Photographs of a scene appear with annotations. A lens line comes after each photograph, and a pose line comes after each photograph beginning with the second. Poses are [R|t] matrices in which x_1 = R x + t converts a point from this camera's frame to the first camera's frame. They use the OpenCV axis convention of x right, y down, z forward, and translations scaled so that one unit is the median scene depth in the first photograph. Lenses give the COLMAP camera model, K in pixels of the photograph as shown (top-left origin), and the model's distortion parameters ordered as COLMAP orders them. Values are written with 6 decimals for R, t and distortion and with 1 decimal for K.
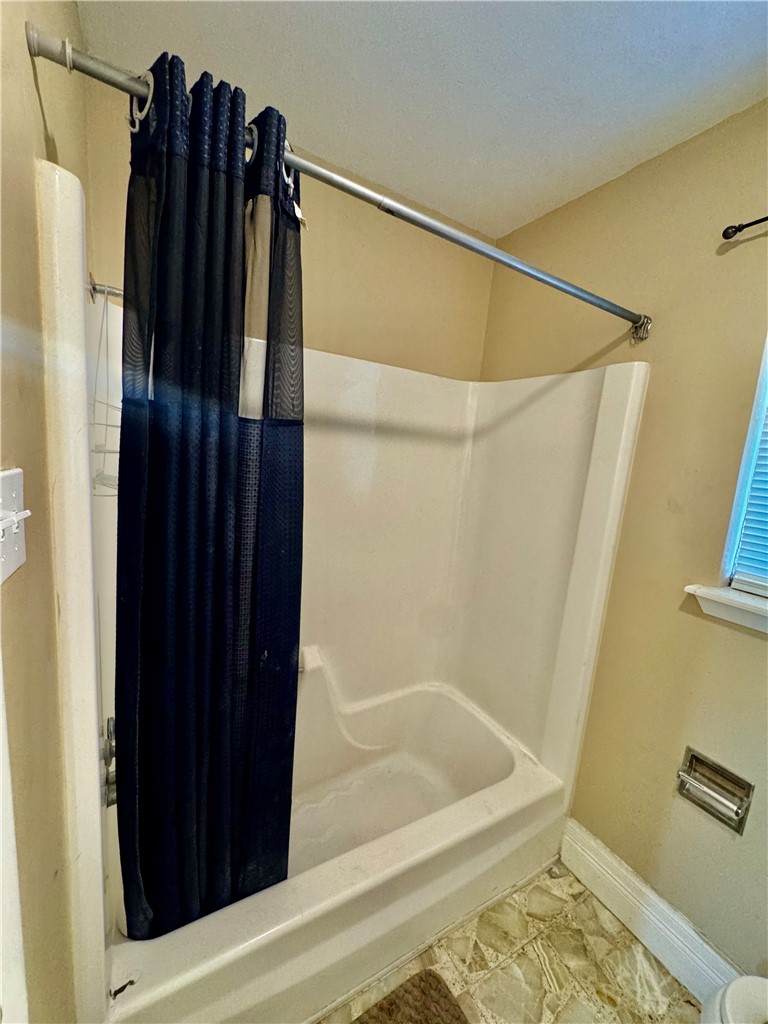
lens RADIAL K [[413.0, 0, 386.0], [0, 413.0, 519.6], [0, 0, 1]] dist [-0.004024, 0.000508]
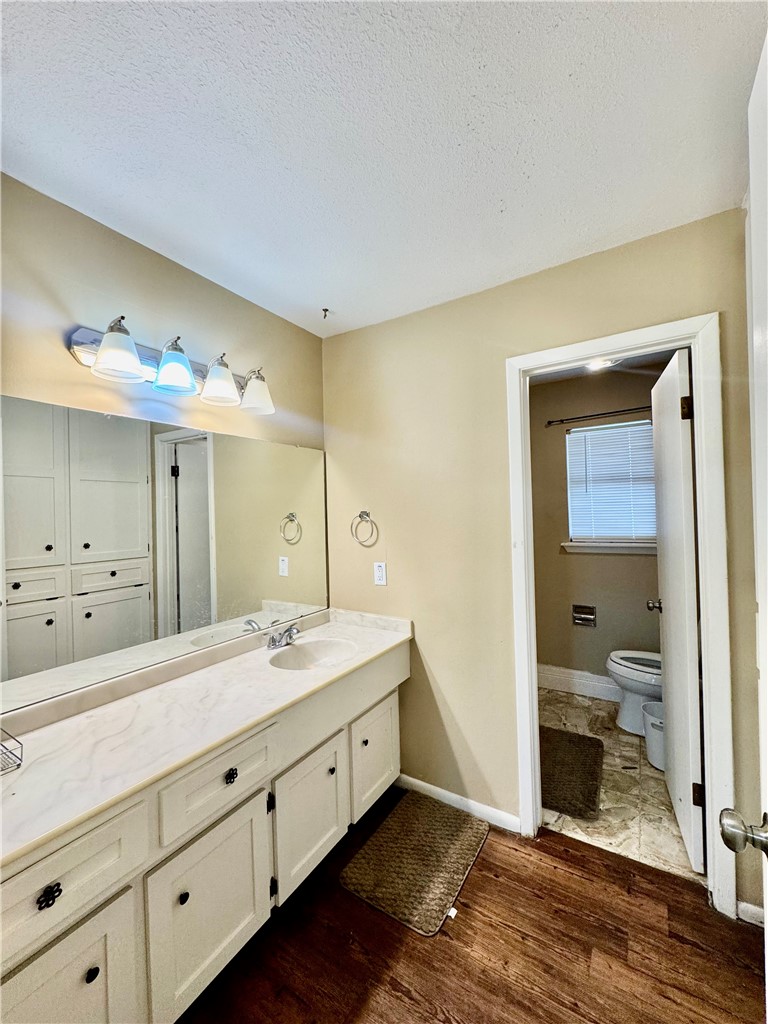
lens RADIAL K [[413.0, 0, 384.4], [0, 413.0, 510.1], [0, 0, 1]] dist [-0.004024, 0.000508]
pose [[0.880697, -0.106710, 0.461503, -1.460906], [0.172220, 0.979752, -0.102110, 0.024125], [-0.441262, 0.169408, 0.881243, -0.880604]]
